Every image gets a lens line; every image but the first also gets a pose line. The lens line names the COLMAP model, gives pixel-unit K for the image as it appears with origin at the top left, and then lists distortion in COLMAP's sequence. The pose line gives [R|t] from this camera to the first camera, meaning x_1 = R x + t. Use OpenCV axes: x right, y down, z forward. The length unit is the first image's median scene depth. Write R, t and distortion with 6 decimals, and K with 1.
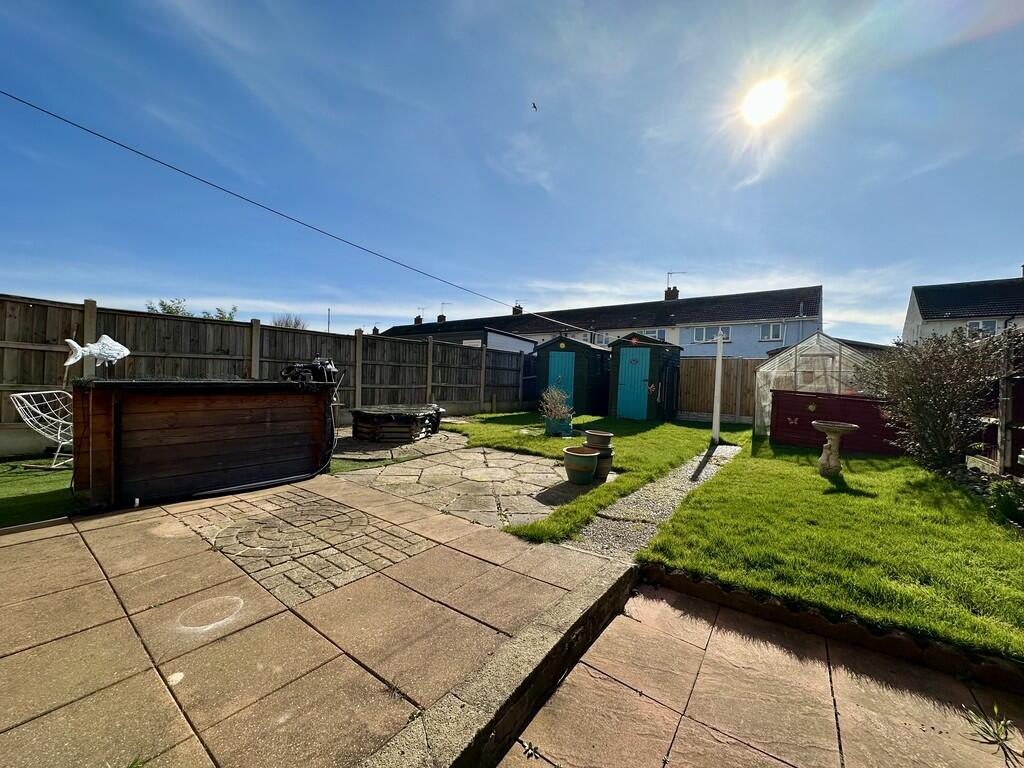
lens RADIAL K [[410.7, 0, 512.0], [0, 410.7, 384.0], [0, 0, 1]] dist [-0.000489, -0.000205]
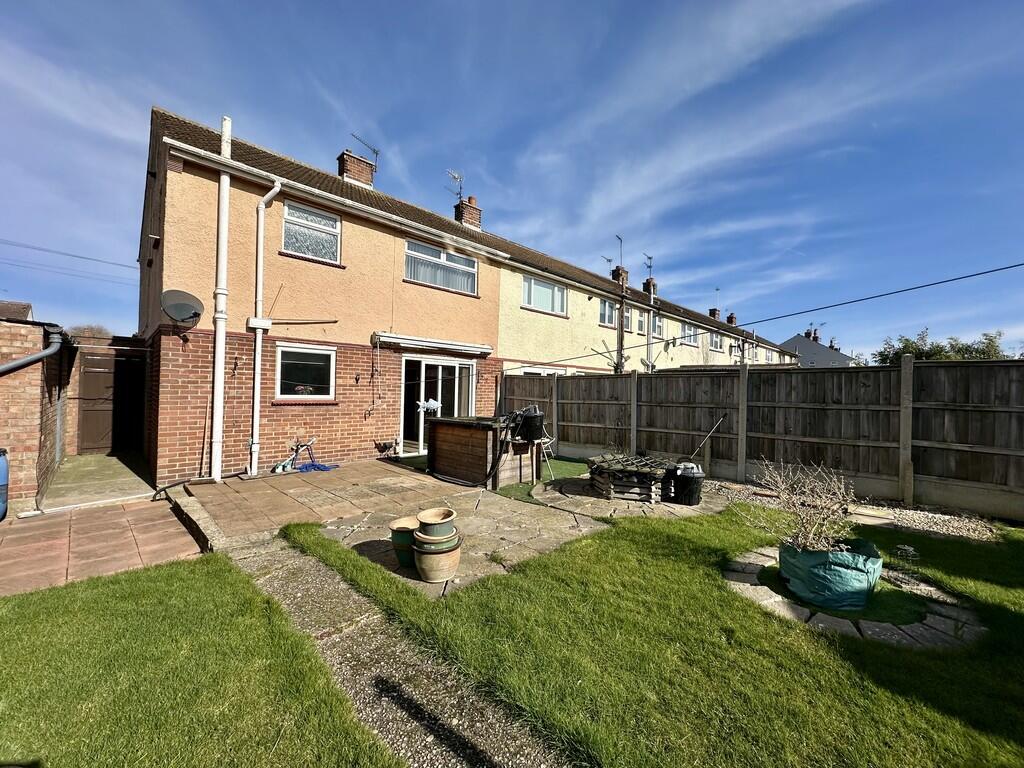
lens RADIAL K [[410.7, 0, 512.0], [0, 410.7, 384.0], [0, 0, 1]] dist [-0.000489, -0.000205]
pose [[-0.132891, -0.045341, -0.990093, 0.580849], [-0.030552, 0.998666, -0.041633, -0.054001], [0.990660, 0.024717, -0.134099, 0.777266]]
